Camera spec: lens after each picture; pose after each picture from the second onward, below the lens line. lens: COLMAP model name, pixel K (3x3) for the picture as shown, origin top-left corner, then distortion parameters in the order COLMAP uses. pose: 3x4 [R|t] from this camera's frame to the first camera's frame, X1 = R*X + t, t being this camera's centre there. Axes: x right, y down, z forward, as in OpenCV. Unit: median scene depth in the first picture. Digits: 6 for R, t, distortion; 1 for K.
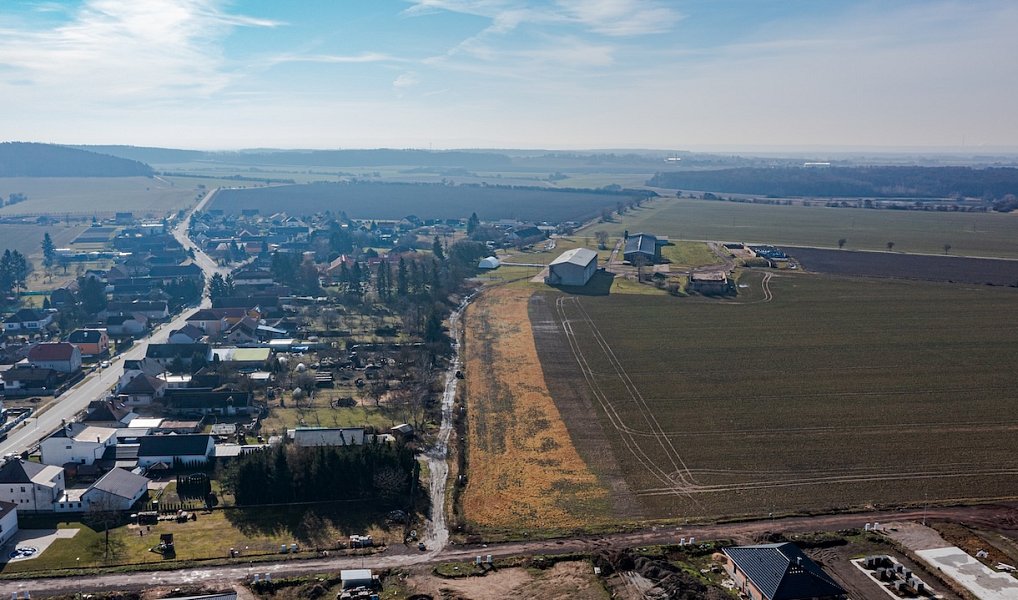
lens RADIAL K [[851.2, 0, 511.2], [0, 851.2, 345.8], [0, 0, 1]] dist [-0.003608, 0.000549]
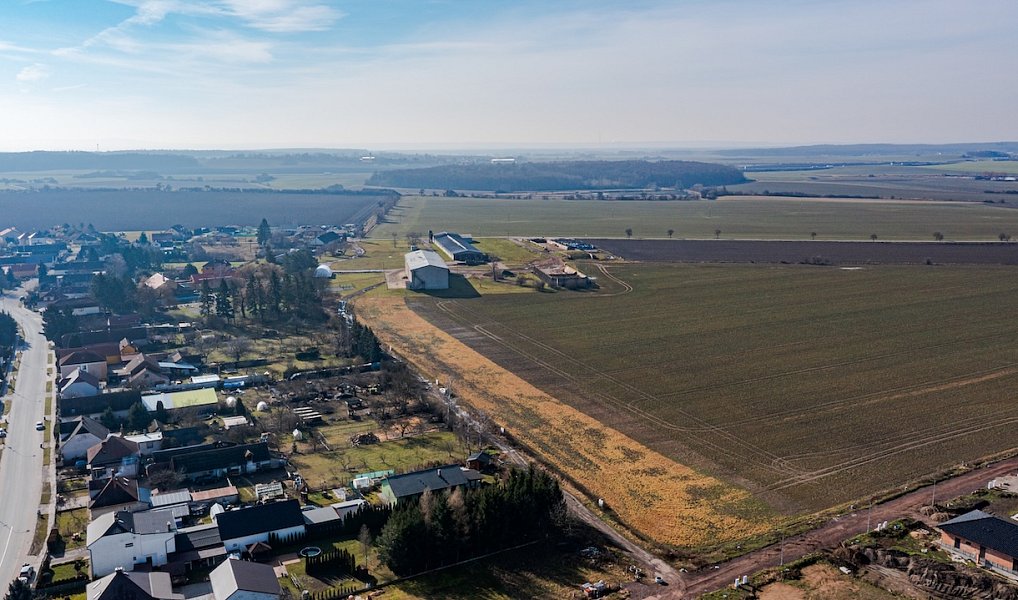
lens RADIAL K [[851.2, 0, 516.3], [0, 851.2, 351.3], [0, 0, 1]] dist [-0.003608, 0.000549]
pose [[0.928375, -0.096757, 0.358830, -0.127437], [0.094110, 0.995251, 0.024881, -0.010741], [-0.359533, 0.010671, 0.933071, 0.046791]]
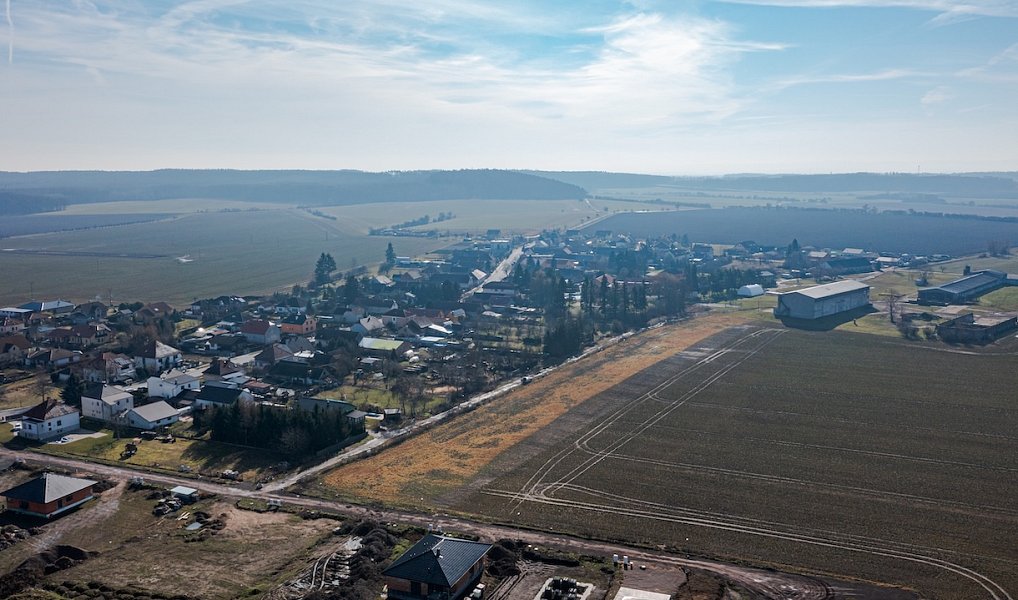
lens RADIAL K [[890.7, 0, 491.2], [0, 890.7, 301.3], [0, 0, 1]] dist [0.000159, -0.016331]
pose [[0.838726, 0.069664, -0.540080, 0.198639], [-0.115468, 0.991982, -0.051363, -0.001126], [0.532171, 0.105441, 0.840045, 0.013962]]
